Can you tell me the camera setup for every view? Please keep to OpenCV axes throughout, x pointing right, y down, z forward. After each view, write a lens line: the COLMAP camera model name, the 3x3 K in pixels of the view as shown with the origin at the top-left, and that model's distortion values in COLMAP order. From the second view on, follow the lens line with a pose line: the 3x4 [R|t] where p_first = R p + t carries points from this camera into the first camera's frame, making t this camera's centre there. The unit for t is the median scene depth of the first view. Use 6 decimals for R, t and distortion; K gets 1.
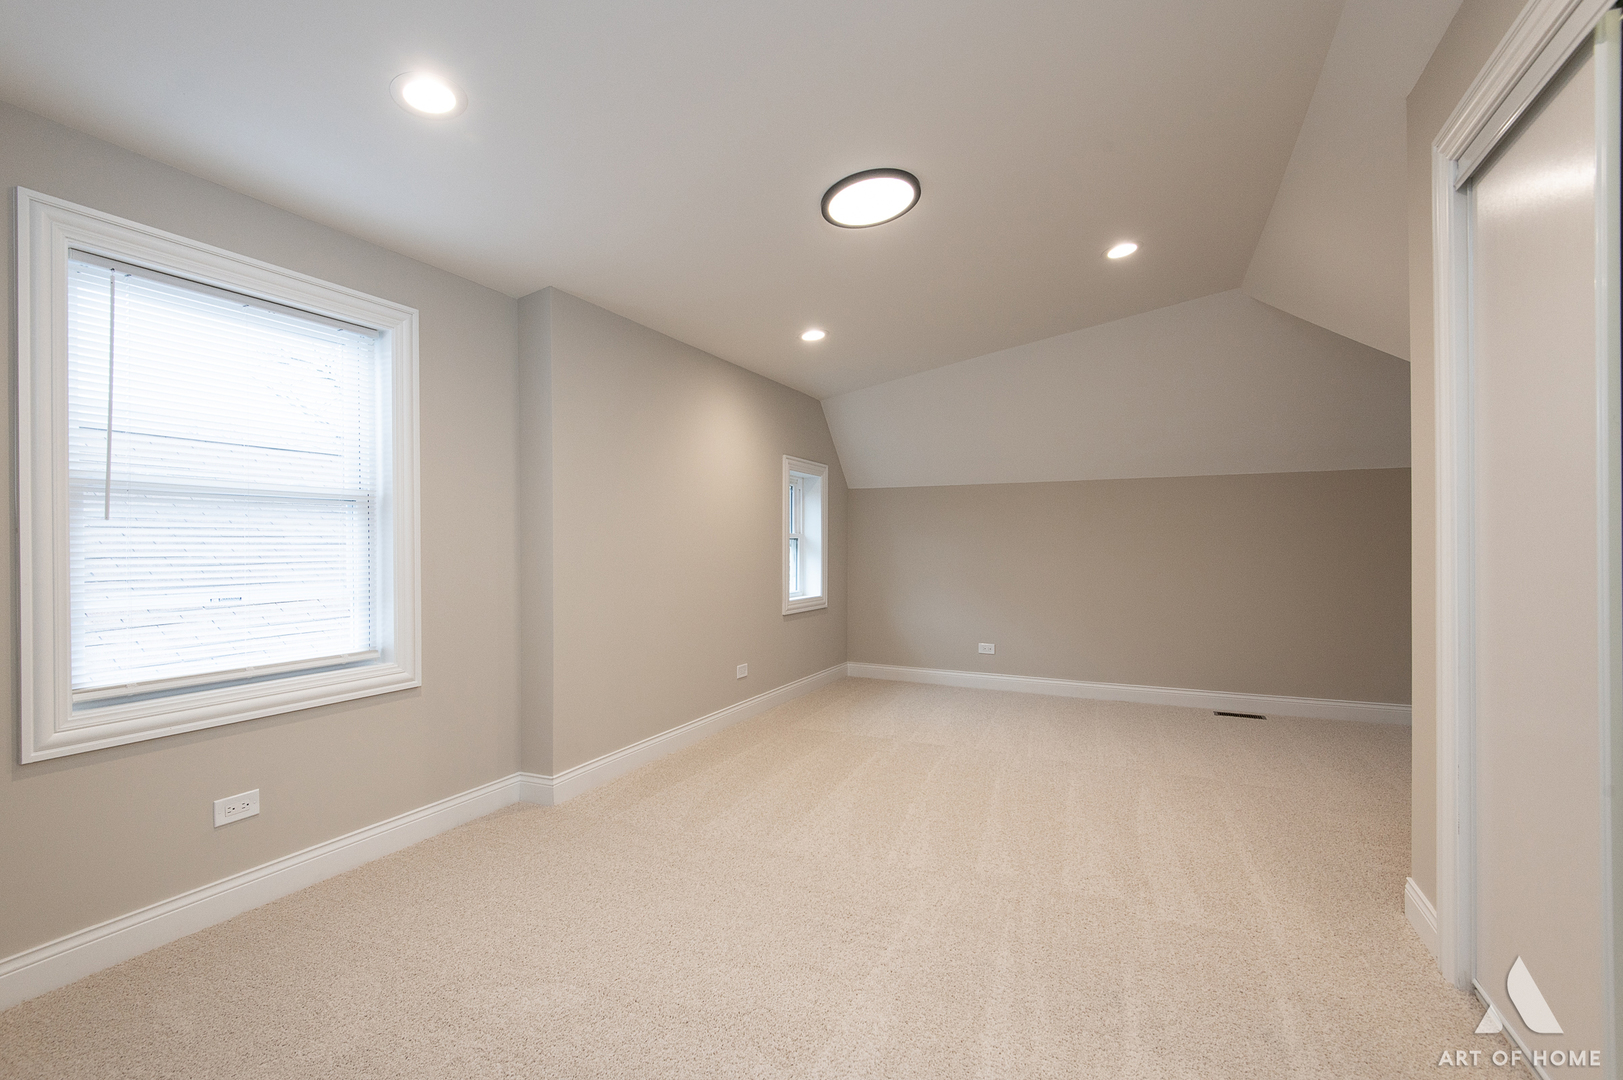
lens RADIAL K [[719.7, 0, 803.4], [0, 719.7, 541.7], [0, 0, 1]] dist [0.005533, -0.002625]
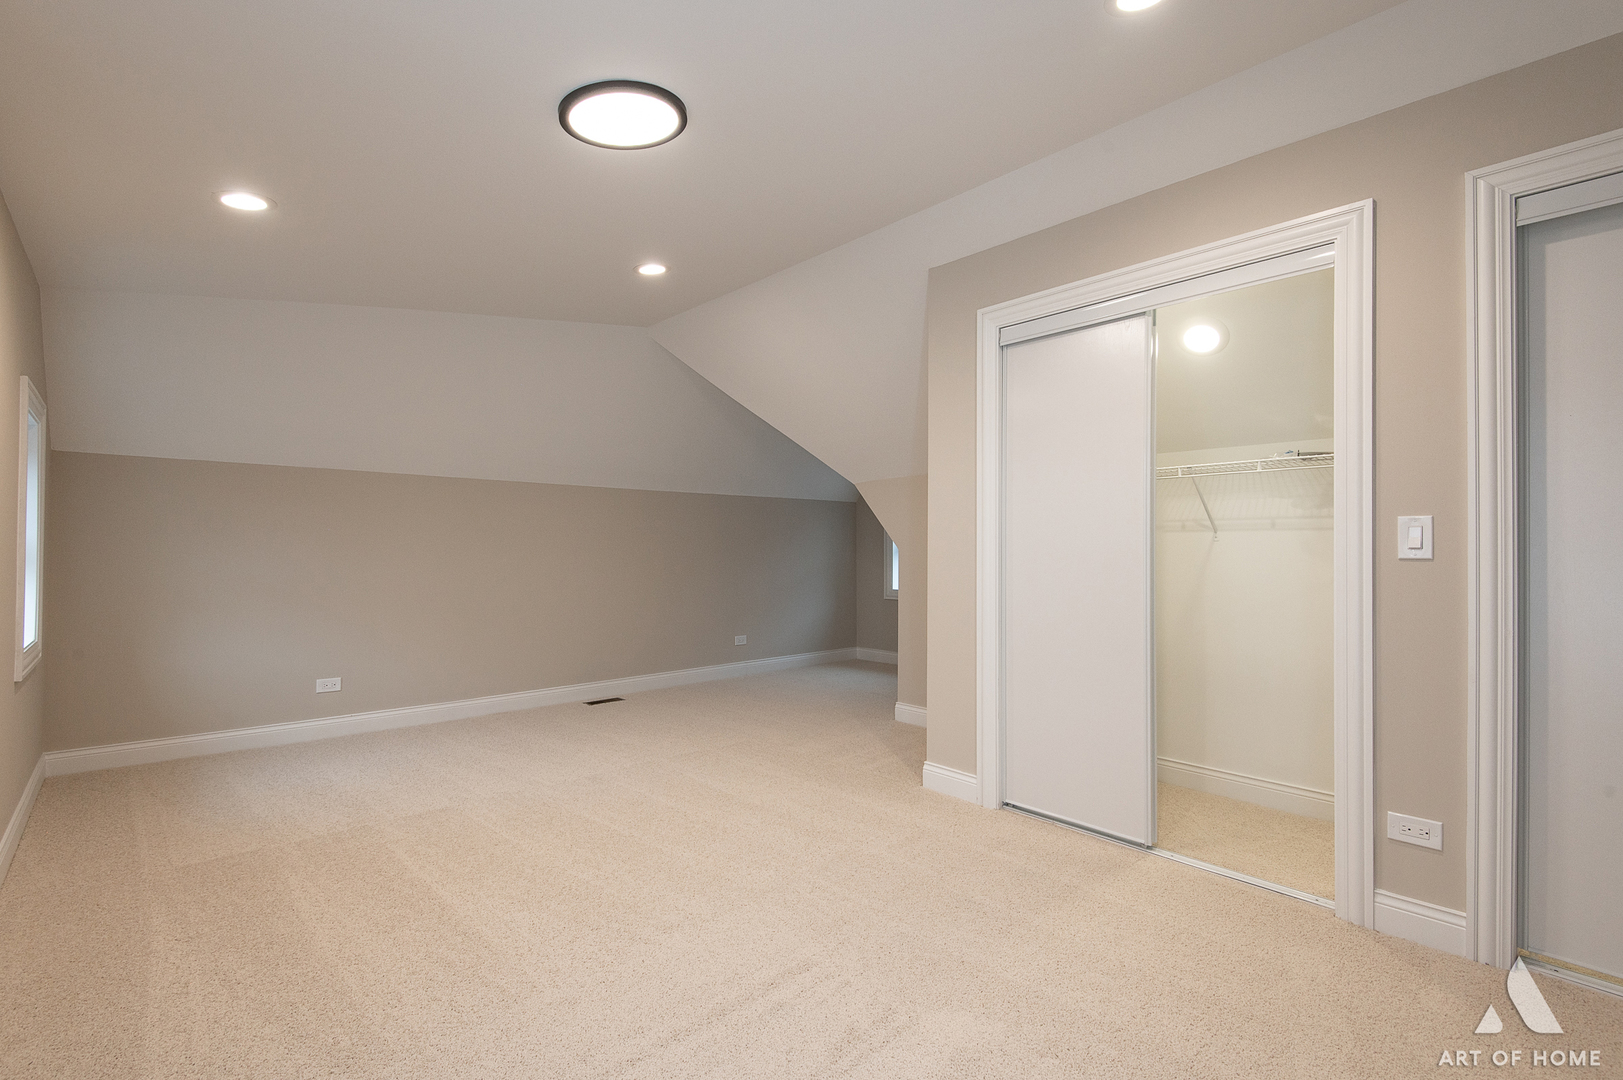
lens RADIAL K [[719.7, 0, 801.5], [0, 719.7, 541.1], [0, 0, 1]] dist [0.005533, -0.002625]
pose [[0.378972, 0.012724, 0.925321, -0.365699], [-0.002370, 0.999916, -0.012779, 0.007635], [-0.925405, 0.002650, 0.378970, 0.343532]]
